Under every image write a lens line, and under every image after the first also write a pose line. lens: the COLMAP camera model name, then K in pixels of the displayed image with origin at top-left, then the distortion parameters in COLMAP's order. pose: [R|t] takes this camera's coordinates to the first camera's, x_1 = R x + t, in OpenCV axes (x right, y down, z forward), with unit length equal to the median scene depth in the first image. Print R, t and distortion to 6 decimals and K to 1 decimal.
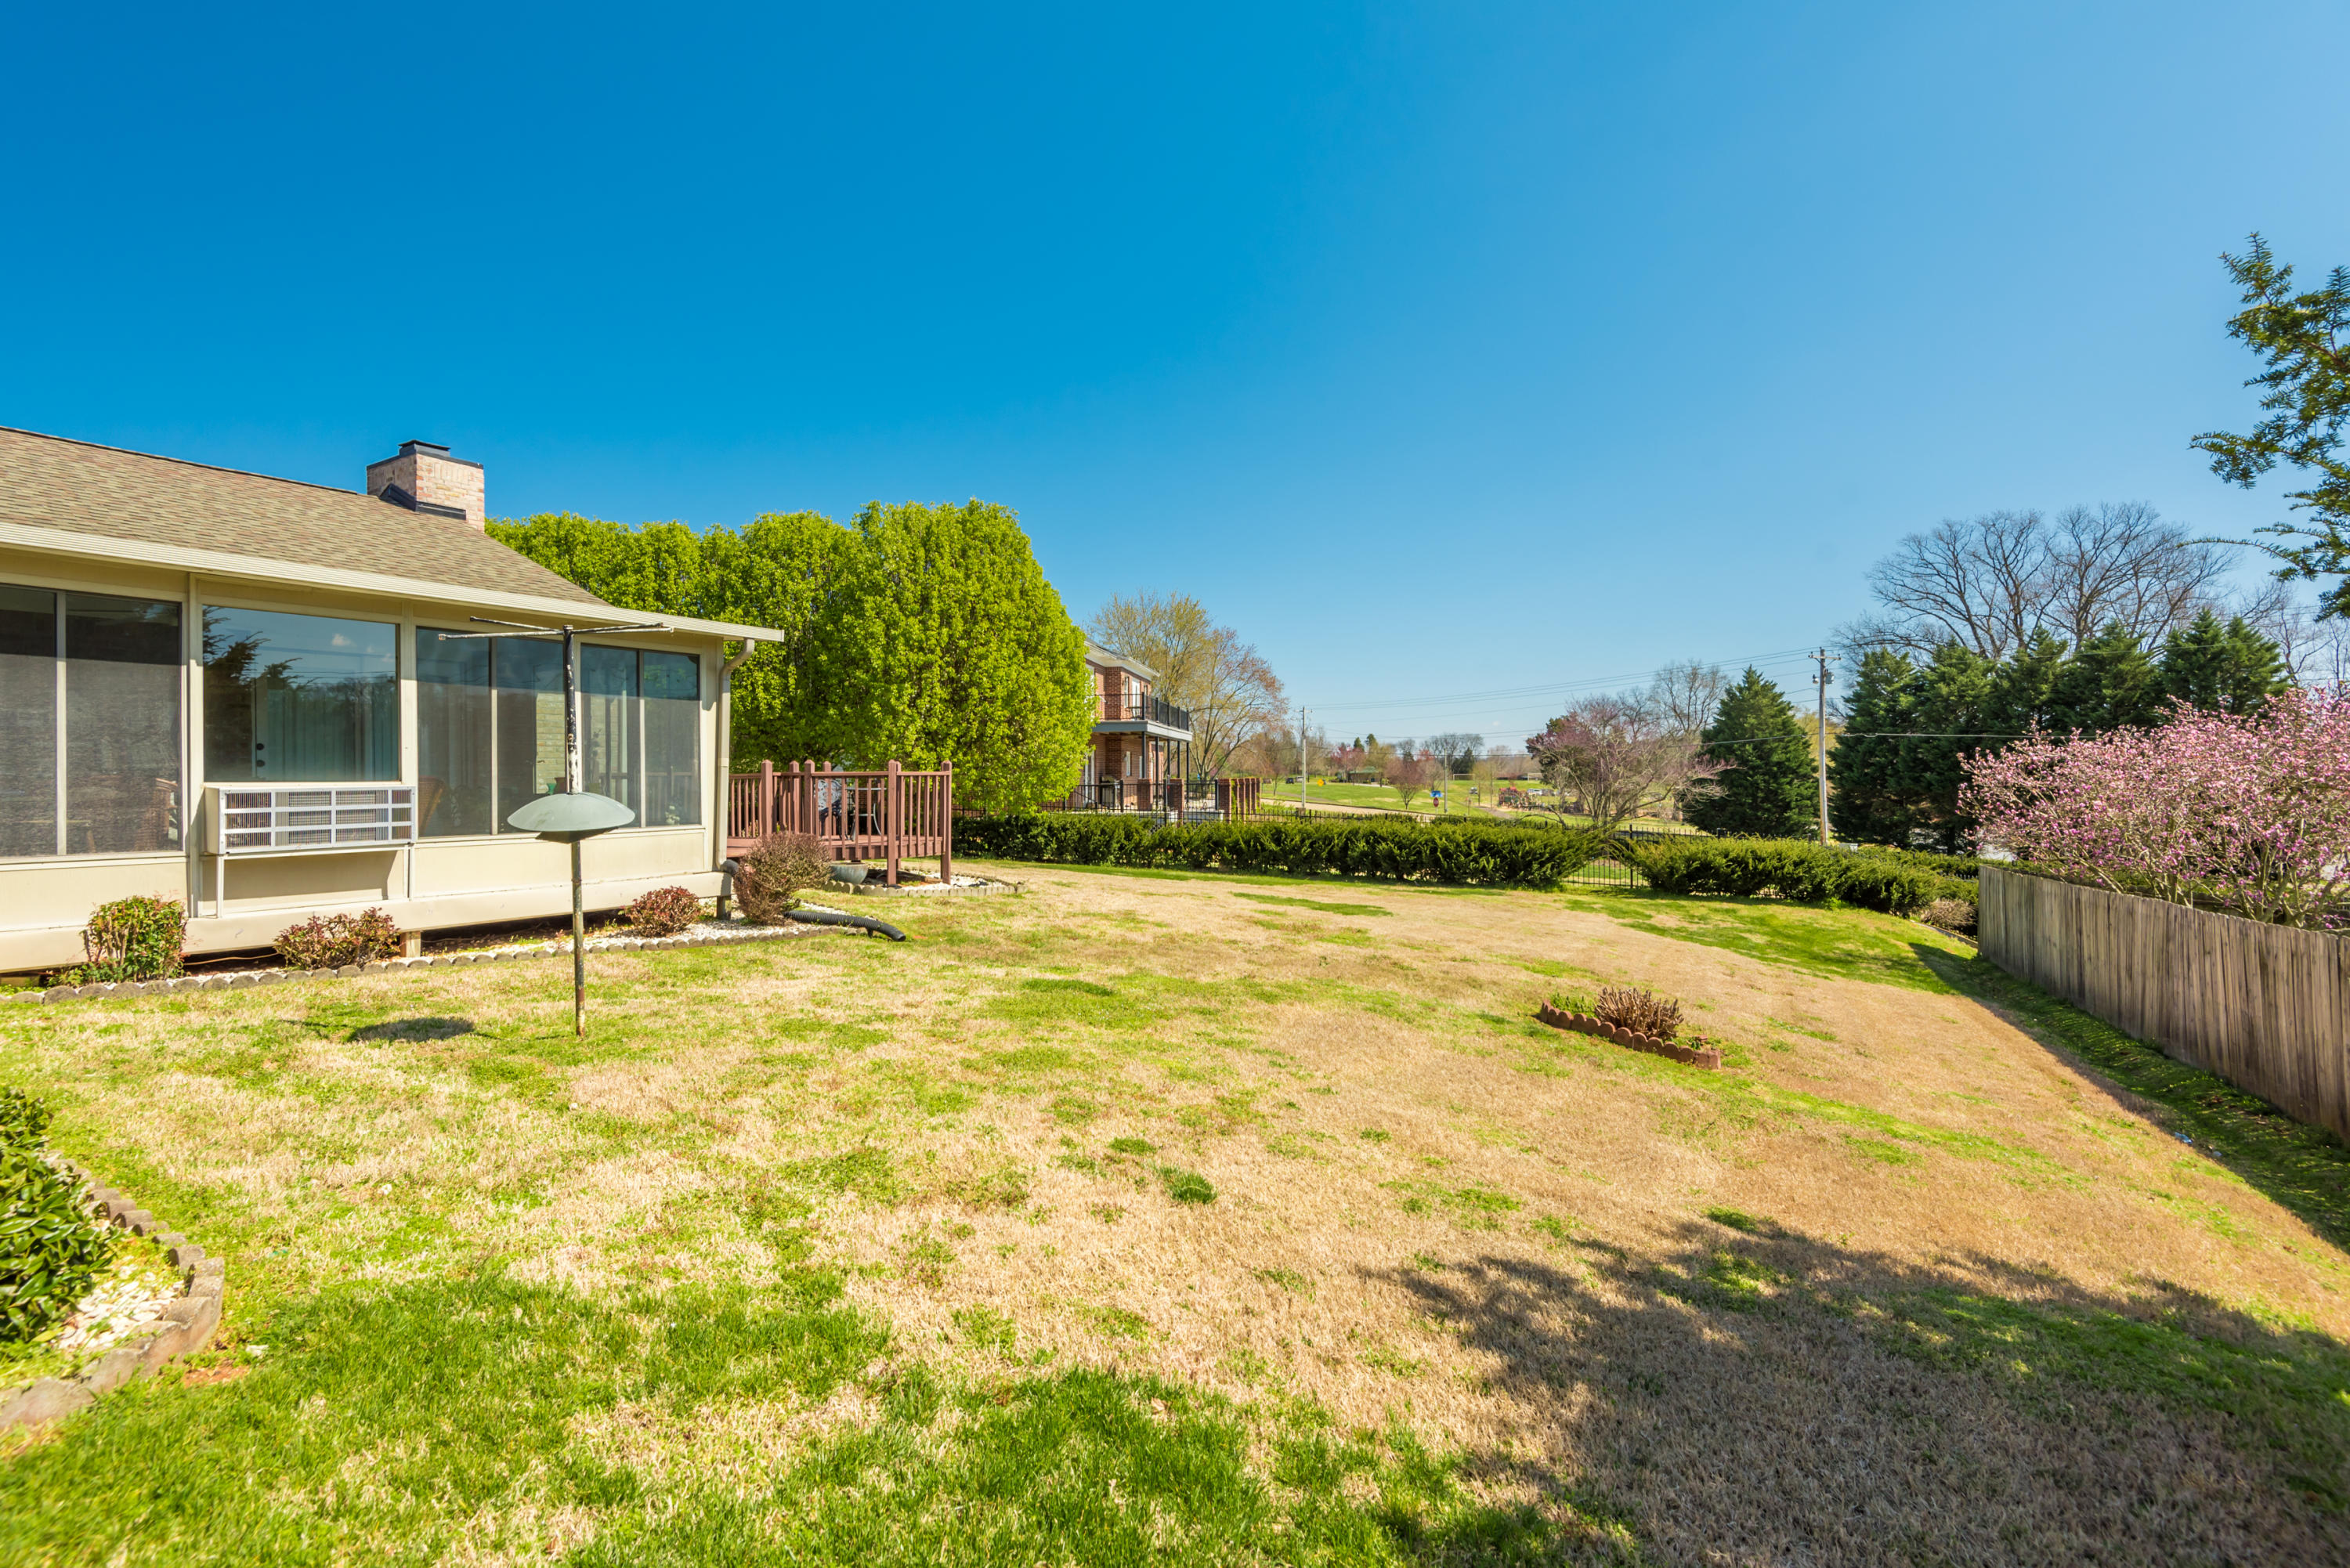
lens RADIAL K [[1083.2, 0, 1172.8], [0, 1083.2, 775.9], [0, 0, 1]] dist [-0.001688, -0.001065]
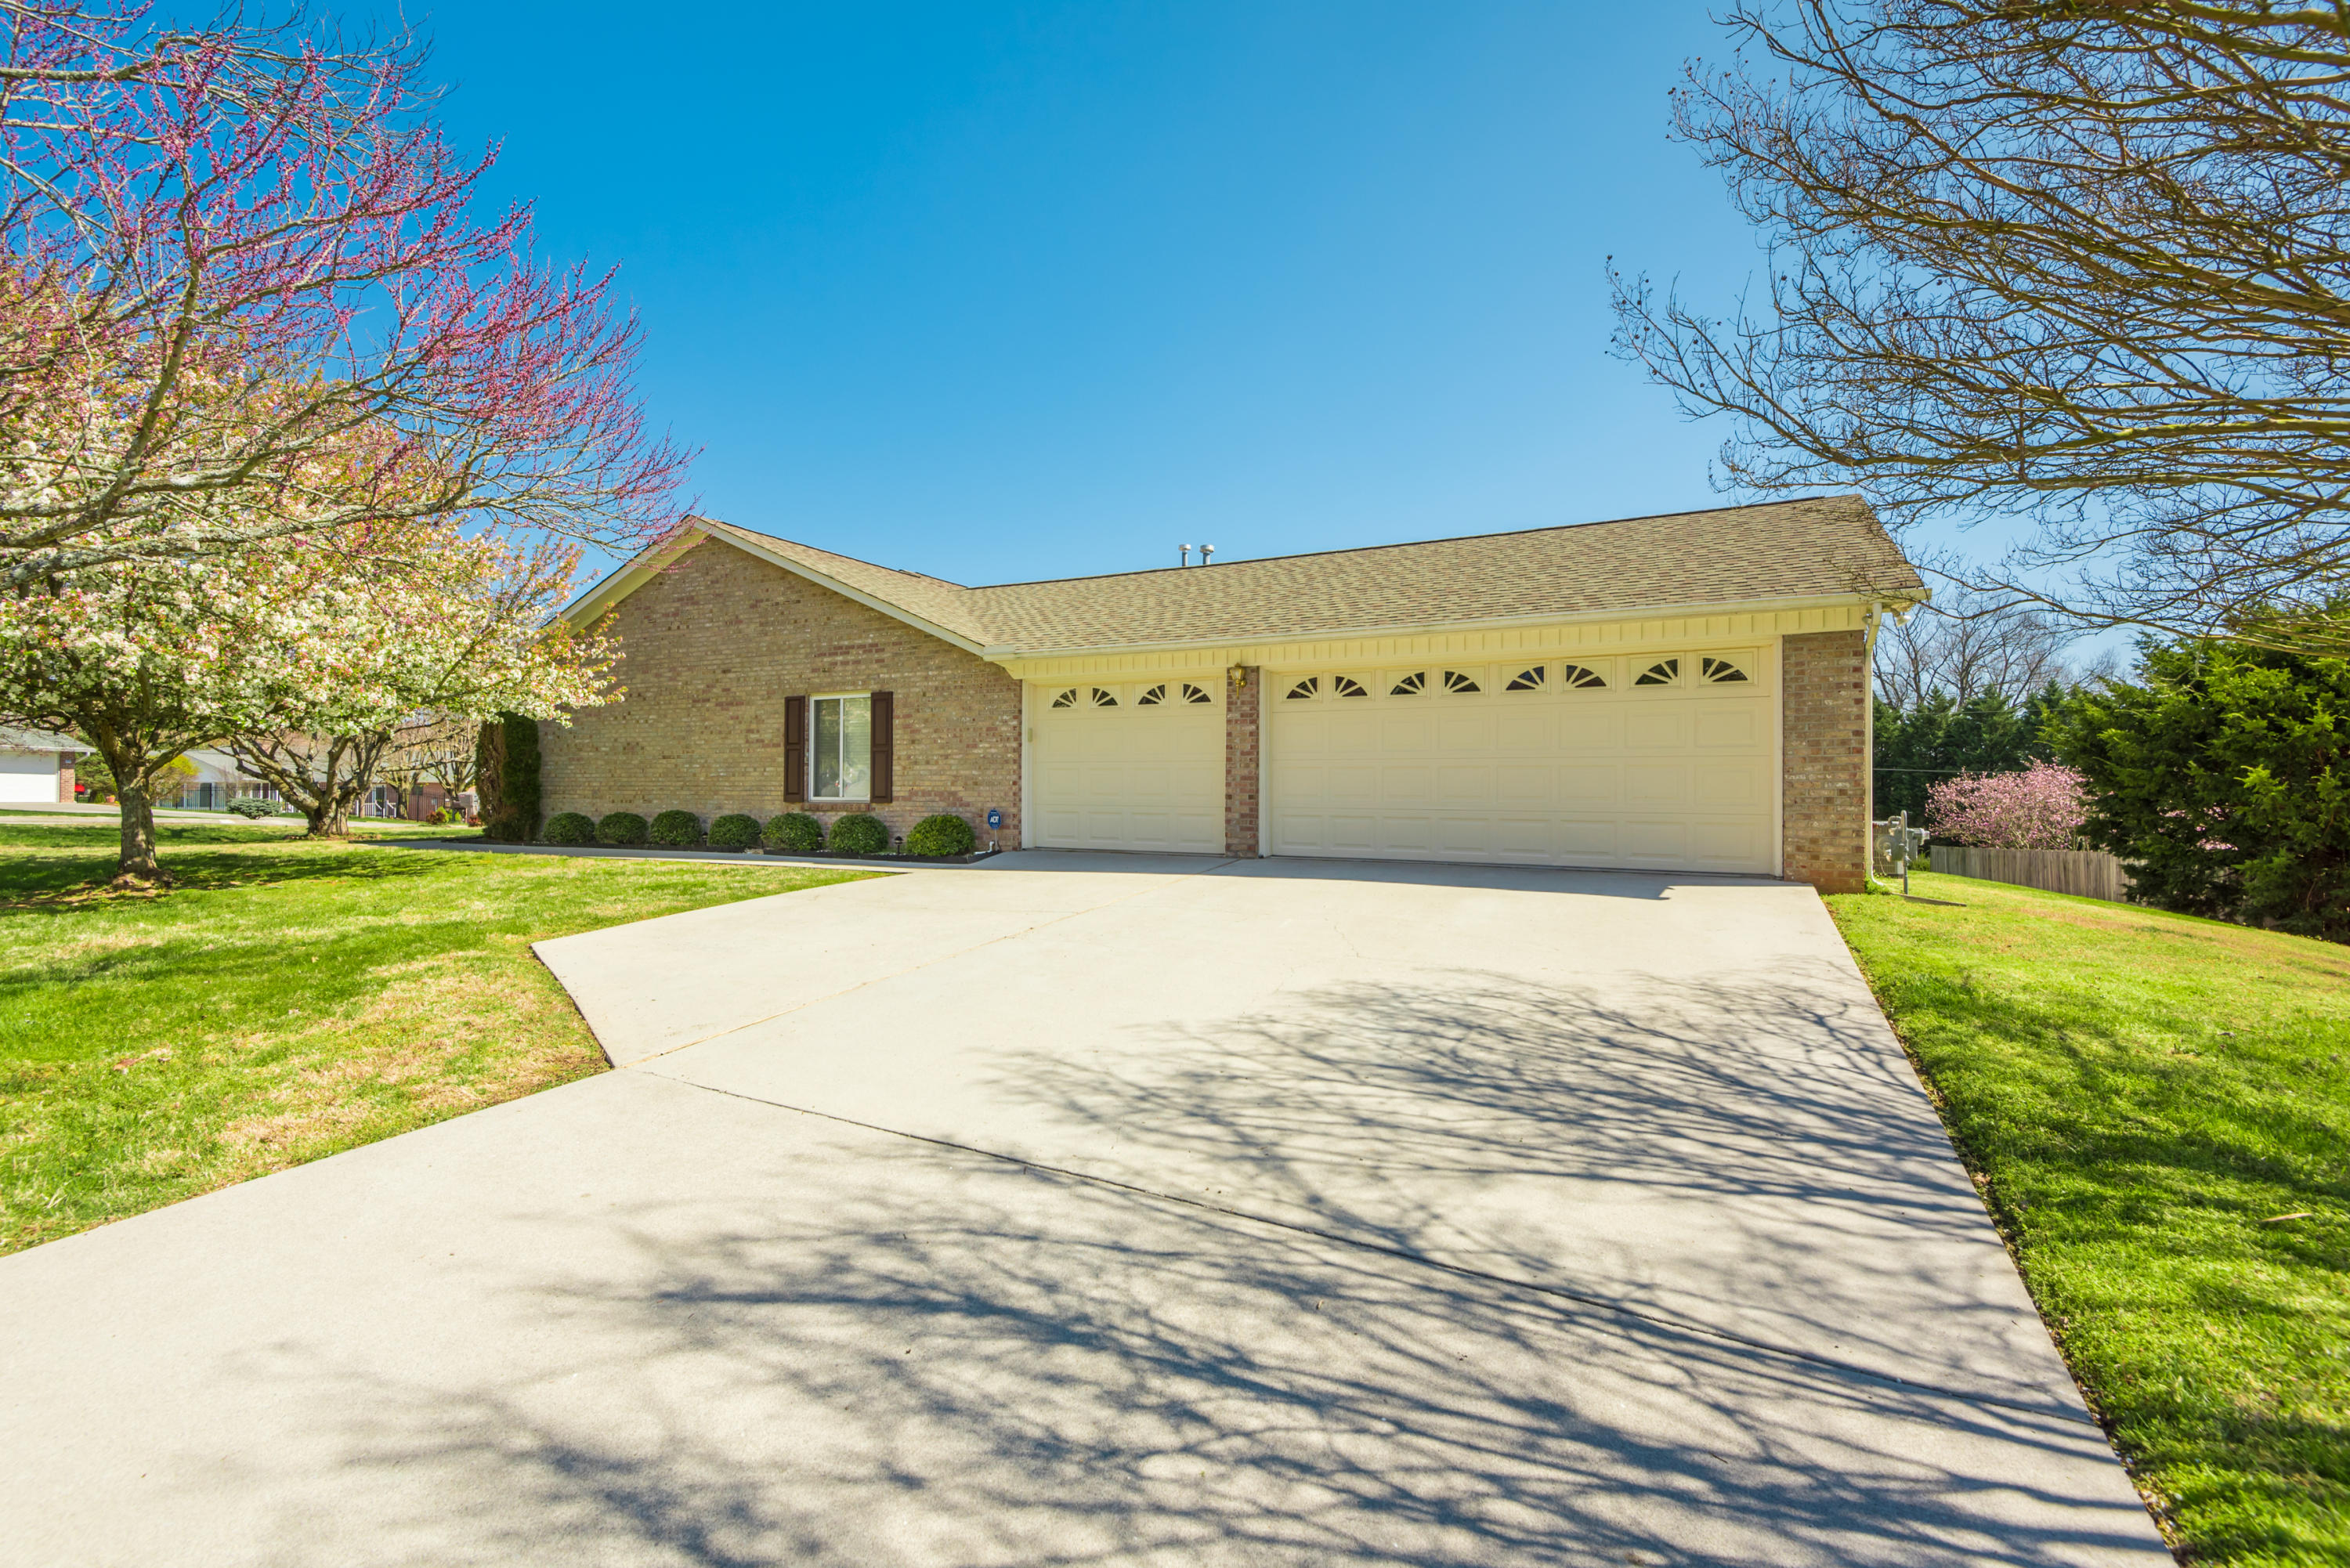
lens RADIAL K [[1083.2, 0, 1172.8], [0, 1083.2, 775.9], [0, 0, 1]] dist [-0.001688, -0.001065]
pose [[0.997101, 0.008810, 0.075579, -0.218174], [-0.007326, 0.999775, -0.019888, 0.003617], [-0.075738, 0.019277, 0.996941, -0.235158]]
